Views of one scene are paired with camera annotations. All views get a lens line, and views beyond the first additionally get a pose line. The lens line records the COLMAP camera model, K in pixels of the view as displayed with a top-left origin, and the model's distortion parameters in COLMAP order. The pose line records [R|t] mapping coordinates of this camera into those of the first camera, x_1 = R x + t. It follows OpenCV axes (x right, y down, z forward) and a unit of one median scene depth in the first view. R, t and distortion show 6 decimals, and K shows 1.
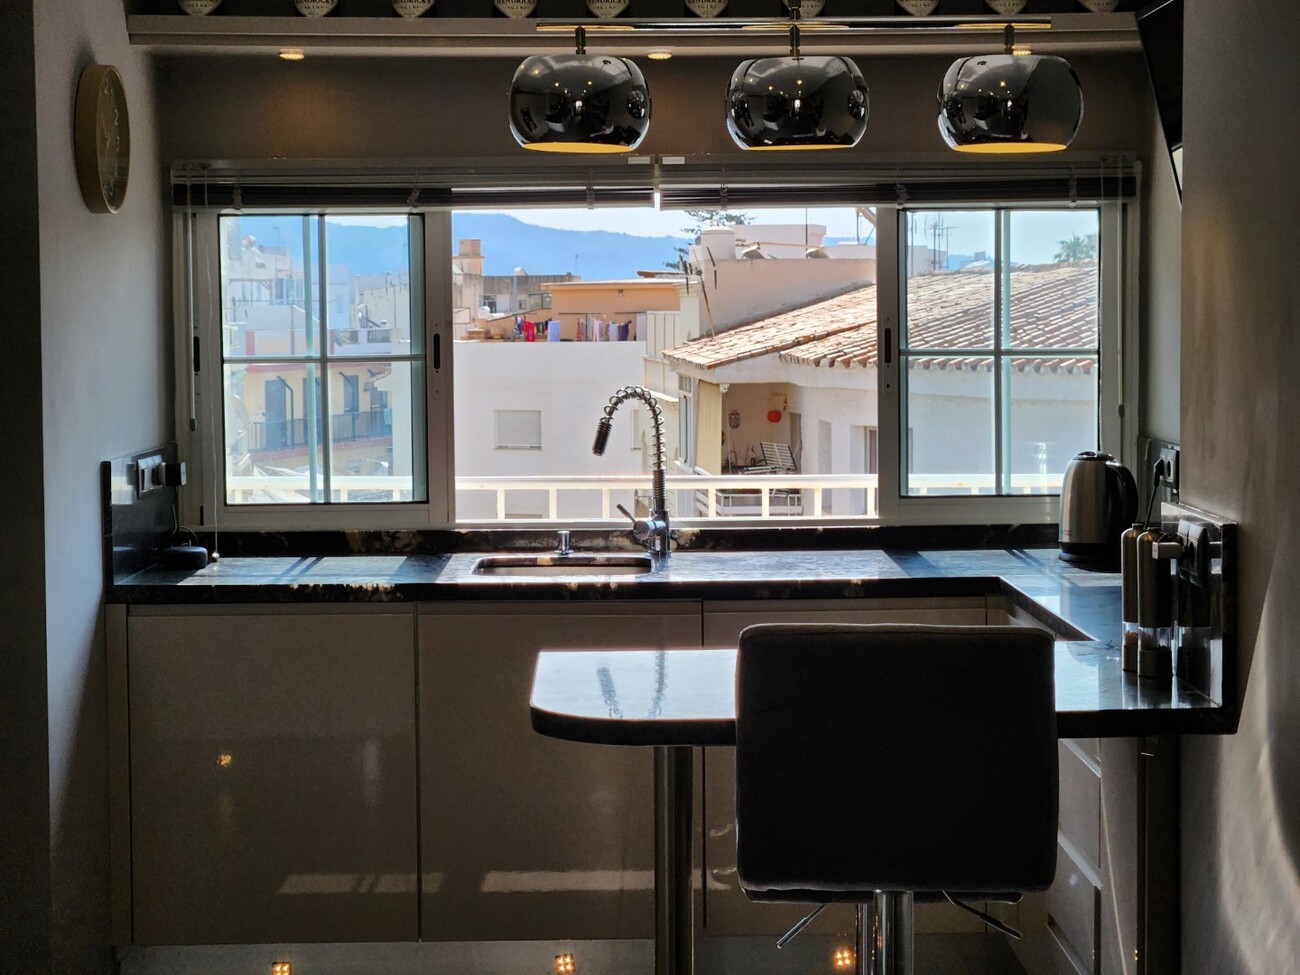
lens RADIAL K [[2488.3, 0, 713.1], [0, 2488.3, 486.5], [0, 0, 1]] dist [-0.011328, 0.205471]
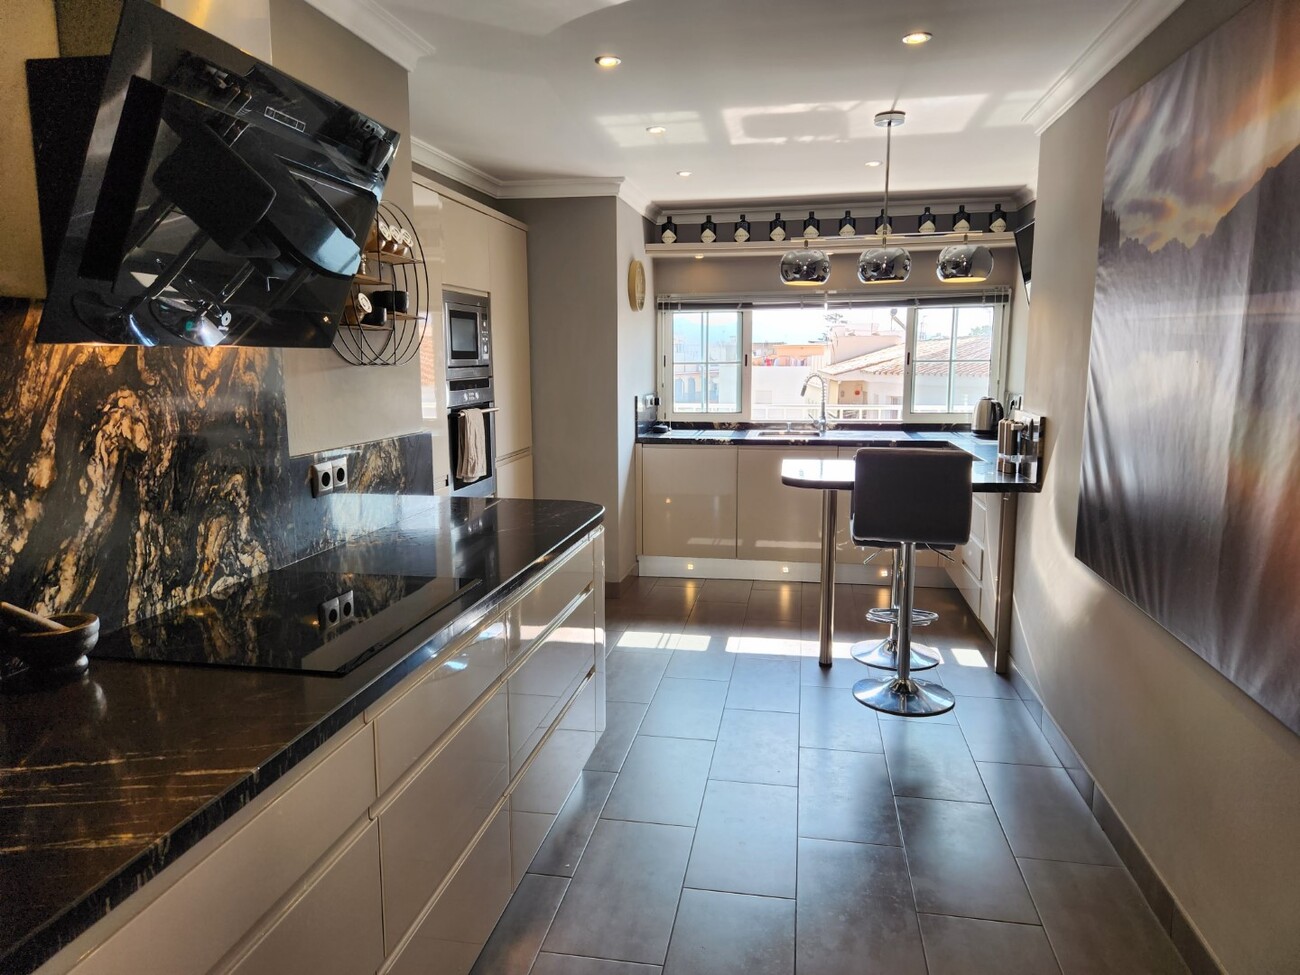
lens RADIAL K [[868.5, 0, 650.3], [0, 868.5, 490.3], [0, 0, 1]] dist [0.095256, -0.090477]
pose [[0.979025, 0.034919, -0.200727, -0.011513], [-0.018384, 0.996325, 0.083657, 0.014213], [0.202911, -0.078212, 0.976069, -0.028308]]
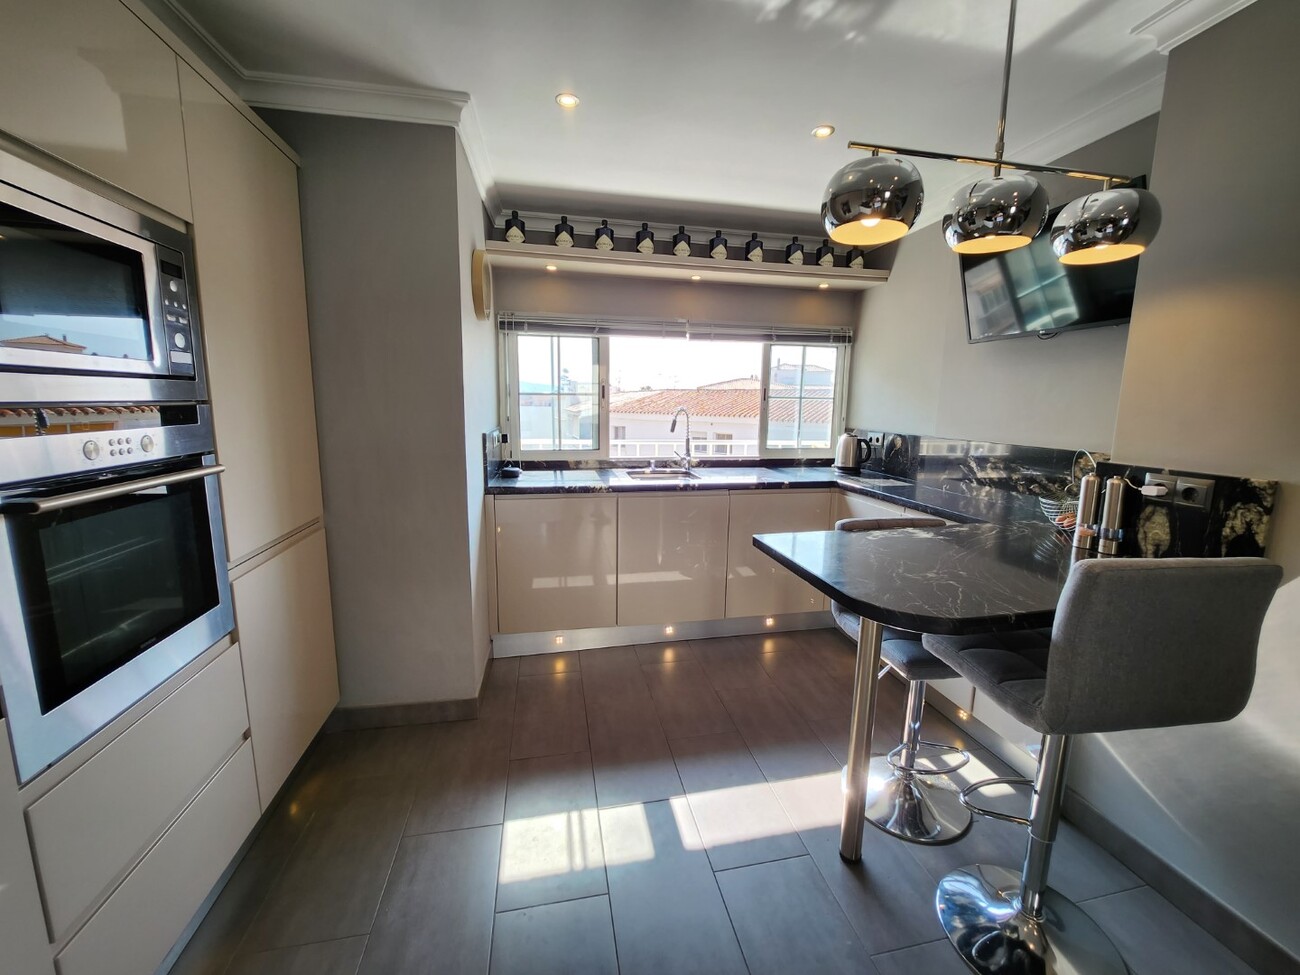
lens RADIAL K [[521.1, 0, 658.1], [0, 521.1, 483.2], [0, 0, 1]] dist [-0.015429, 0.000030]
pose [[0.983728, -0.005723, 0.179575, -0.158681], [-0.009163, 0.996594, 0.081959, -0.004135], [-0.179433, -0.082271, 0.980324, 0.460135]]
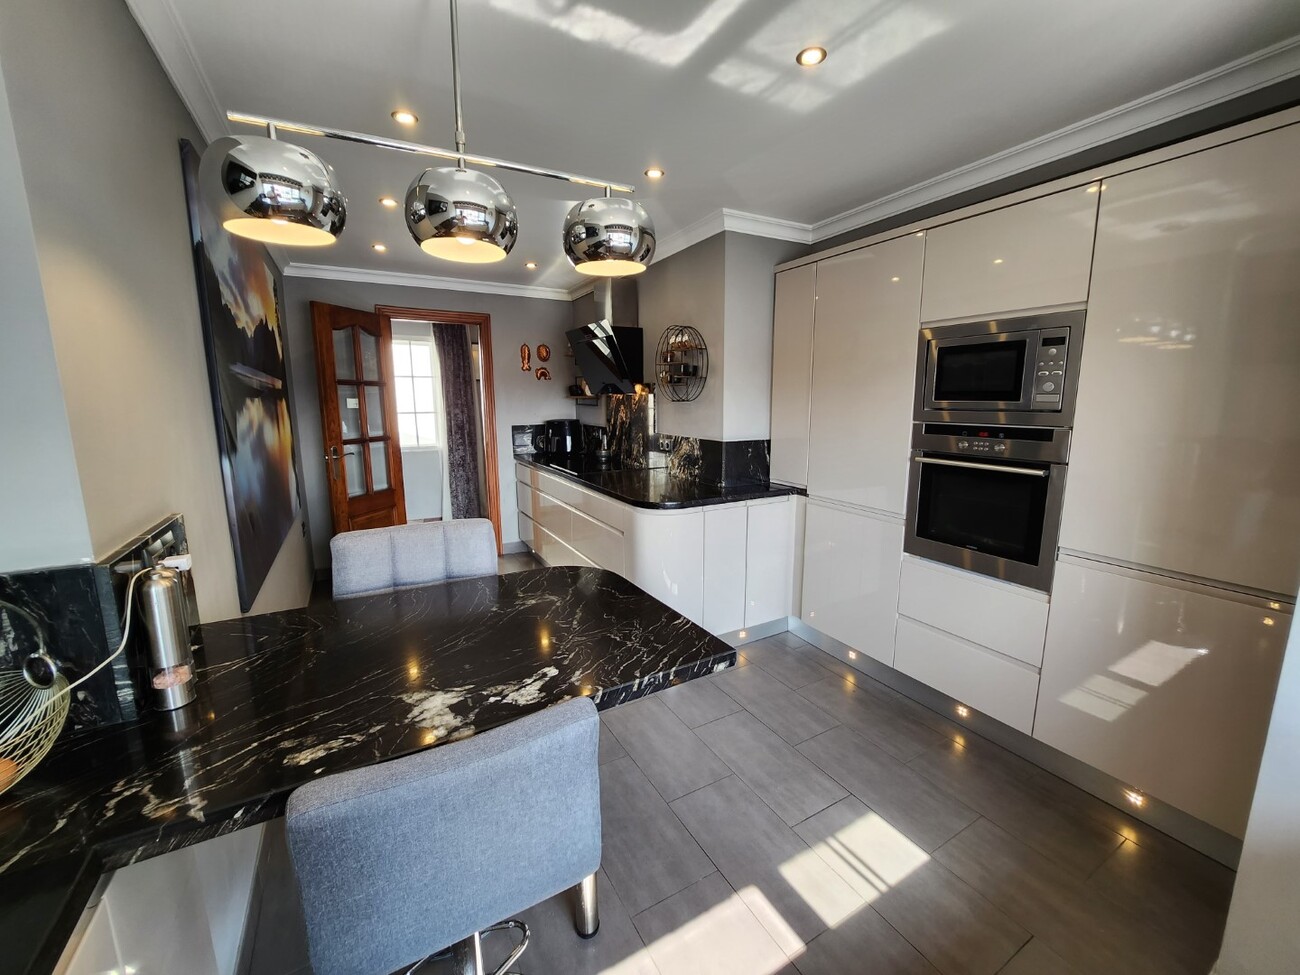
lens RADIAL K [[521.1, 0, 658.1], [0, 521.1, 483.2], [0, 0, 1]] dist [-0.015429, 0.000030]
pose [[-0.879459, 0.081914, -0.468873, 0.059194], [-0.029430, 0.973837, 0.225334, -0.049895], [0.475063, 0.211970, -0.854039, 0.877515]]
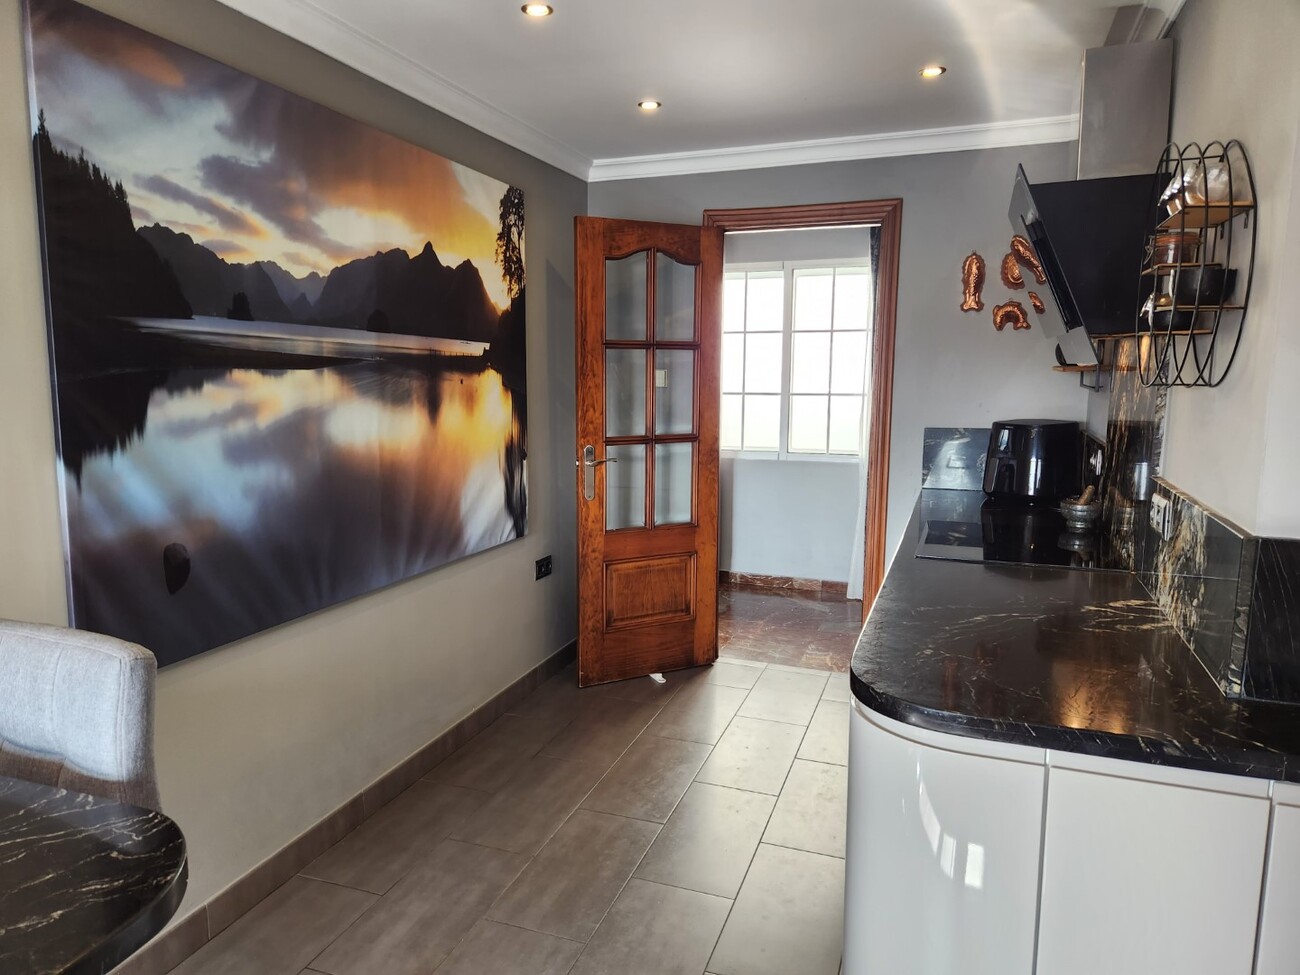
lens RADIAL K [[868.5, 0, 650.3], [0, 868.5, 490.3], [0, 0, 1]] dist [0.095256, -0.090477]
pose [[-0.930248, -0.050990, 0.363372, -0.181094], [0.027179, 0.978002, 0.206816, -0.043077], [-0.365924, 0.202266, -0.908399, 0.735743]]
